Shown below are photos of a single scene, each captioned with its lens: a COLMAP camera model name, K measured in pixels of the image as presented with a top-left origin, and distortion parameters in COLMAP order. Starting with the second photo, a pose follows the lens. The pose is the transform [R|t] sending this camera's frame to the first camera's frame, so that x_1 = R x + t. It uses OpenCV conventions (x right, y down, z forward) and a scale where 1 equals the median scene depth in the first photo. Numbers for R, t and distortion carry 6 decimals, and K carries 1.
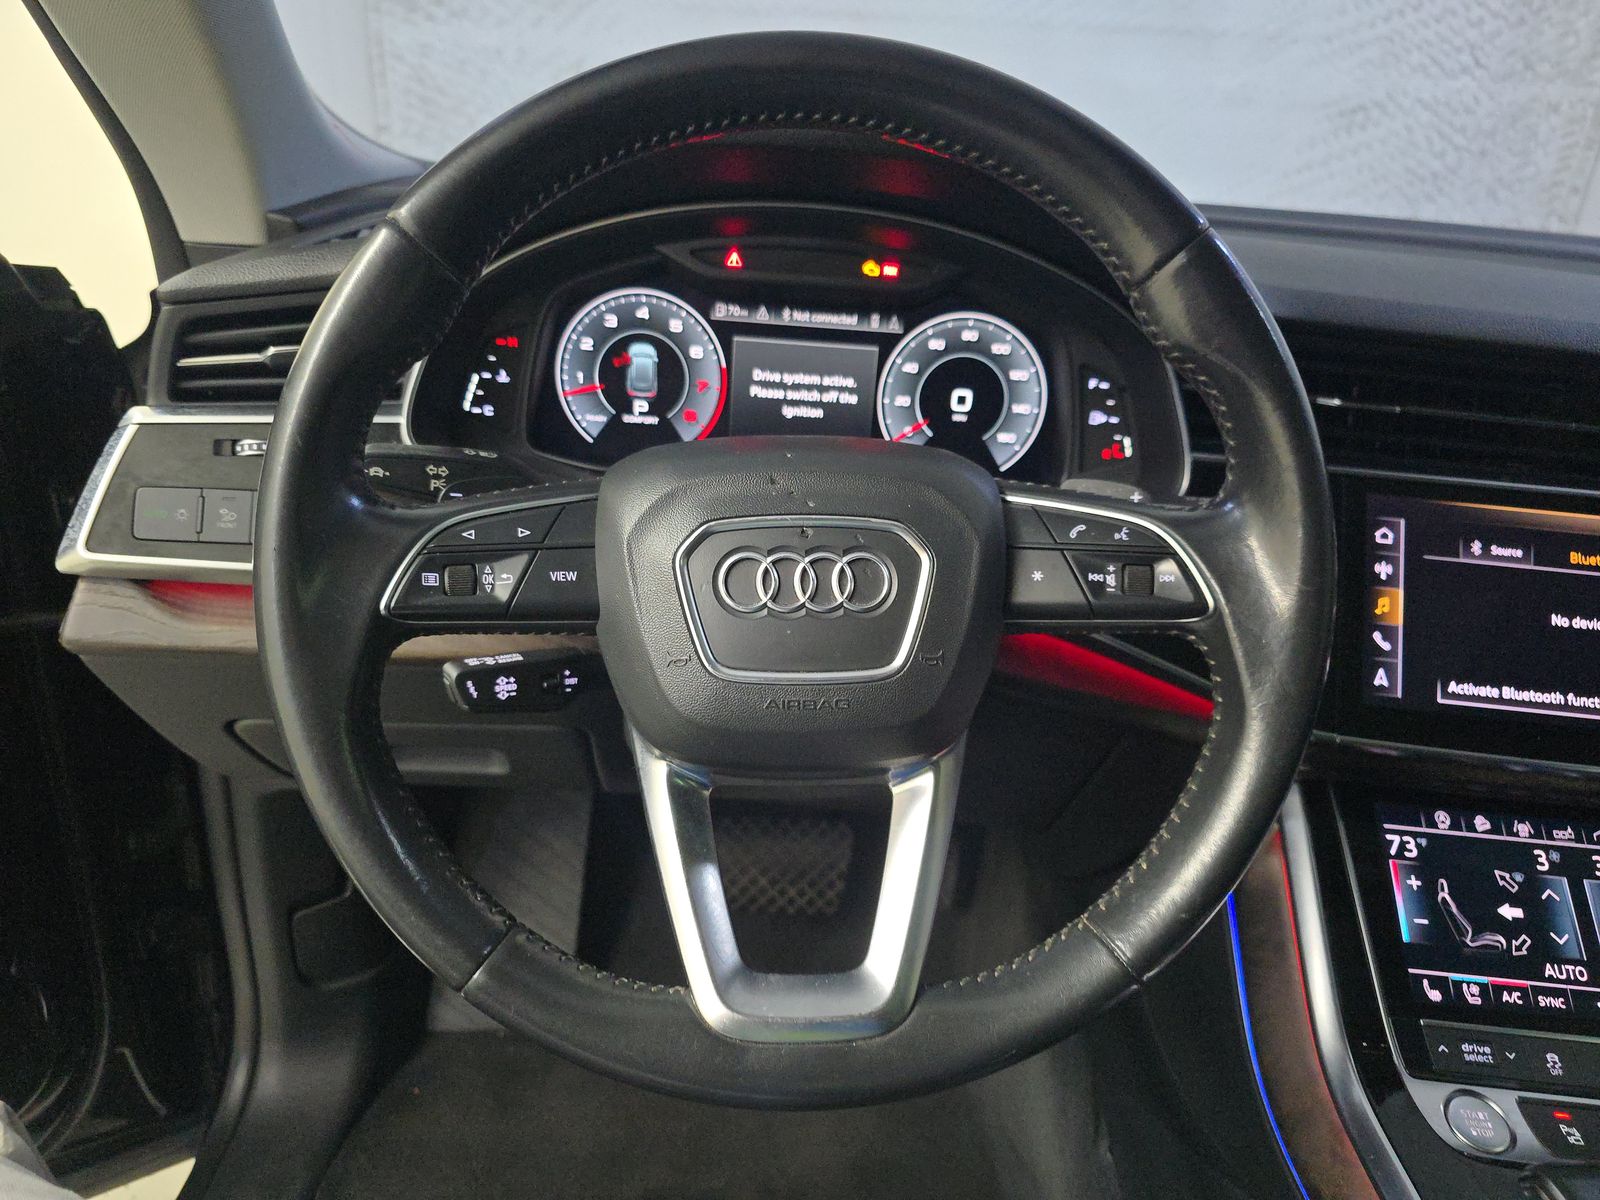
lens RADIAL K [[1079.4, 0, 800.0], [0, 1079.4, 600.0], [0, 0, 1]] dist [0.020842, -0.046532]
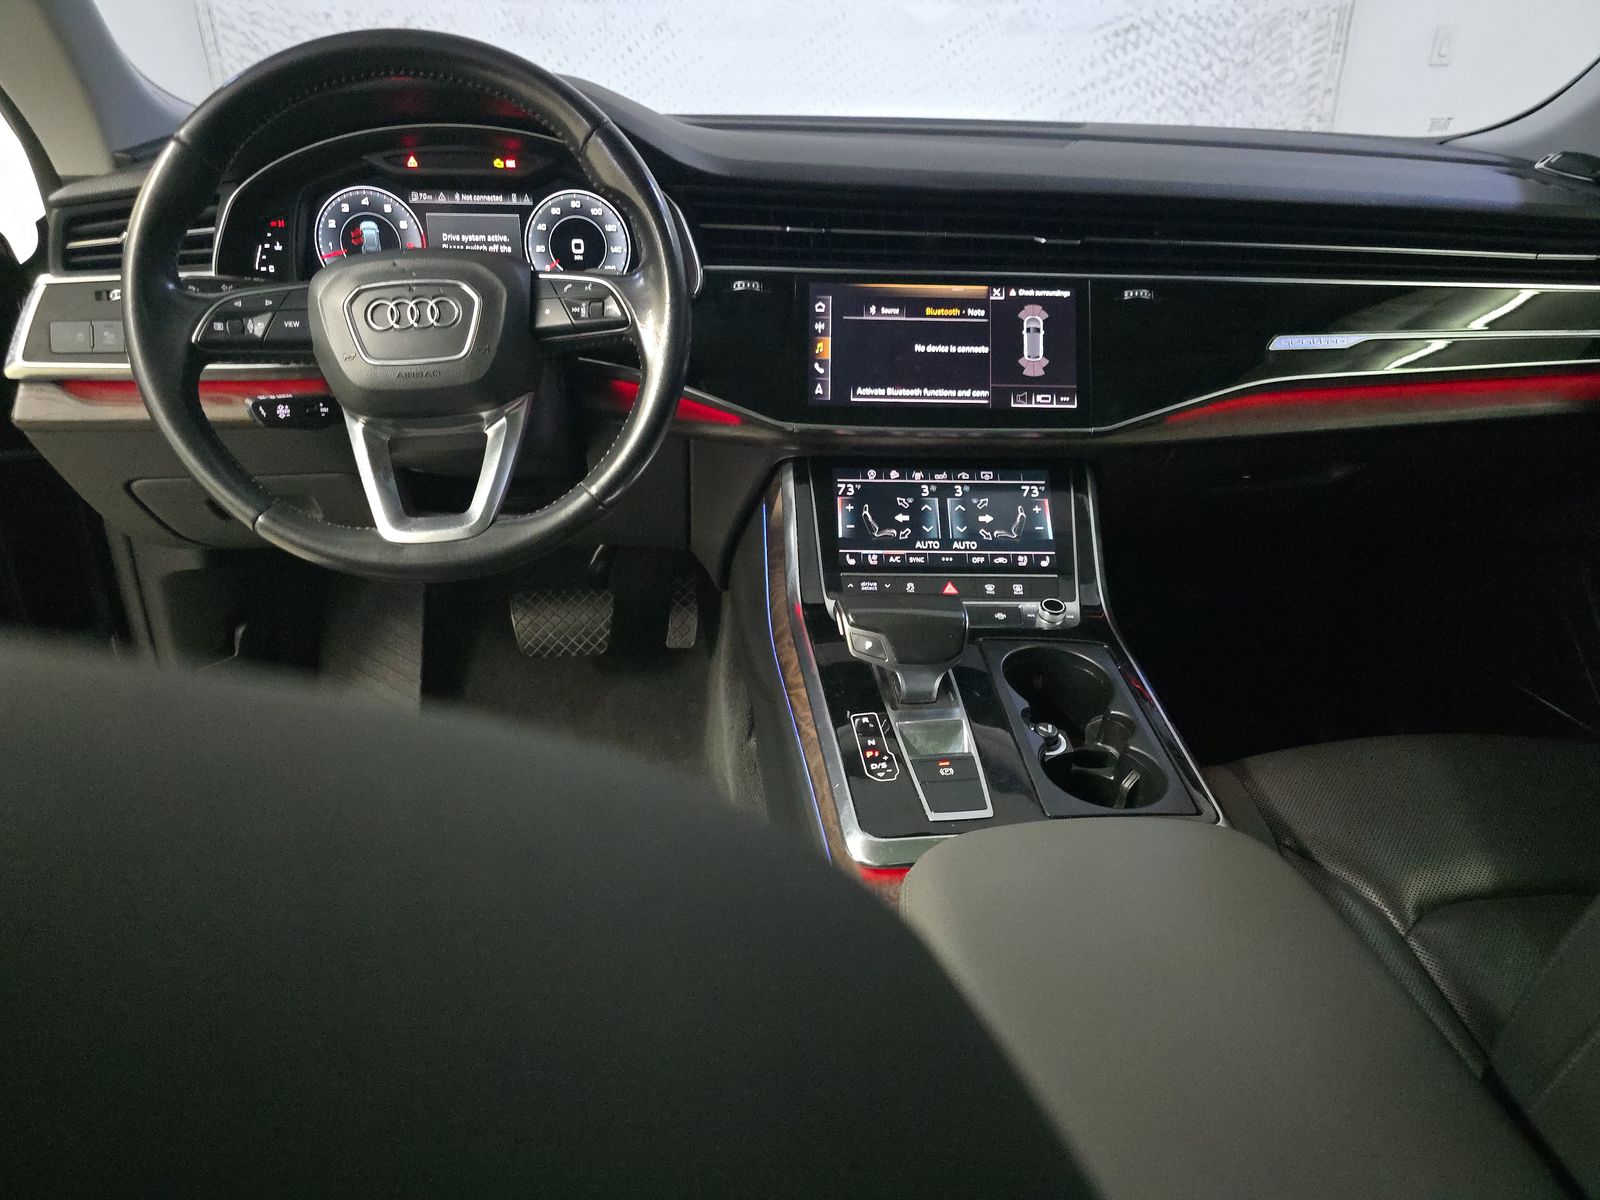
lens RADIAL K [[1044.5, 0, 803.1], [0, 1044.5, 607.3], [0, 0, 1]] dist [0.002932, -0.011558]
pose [[0.993130, -0.087995, 0.077133, 0.333510], [0.082681, 0.994144, 0.069581, 0.283439], [-0.082804, -0.062726, 0.994590, -0.639482]]
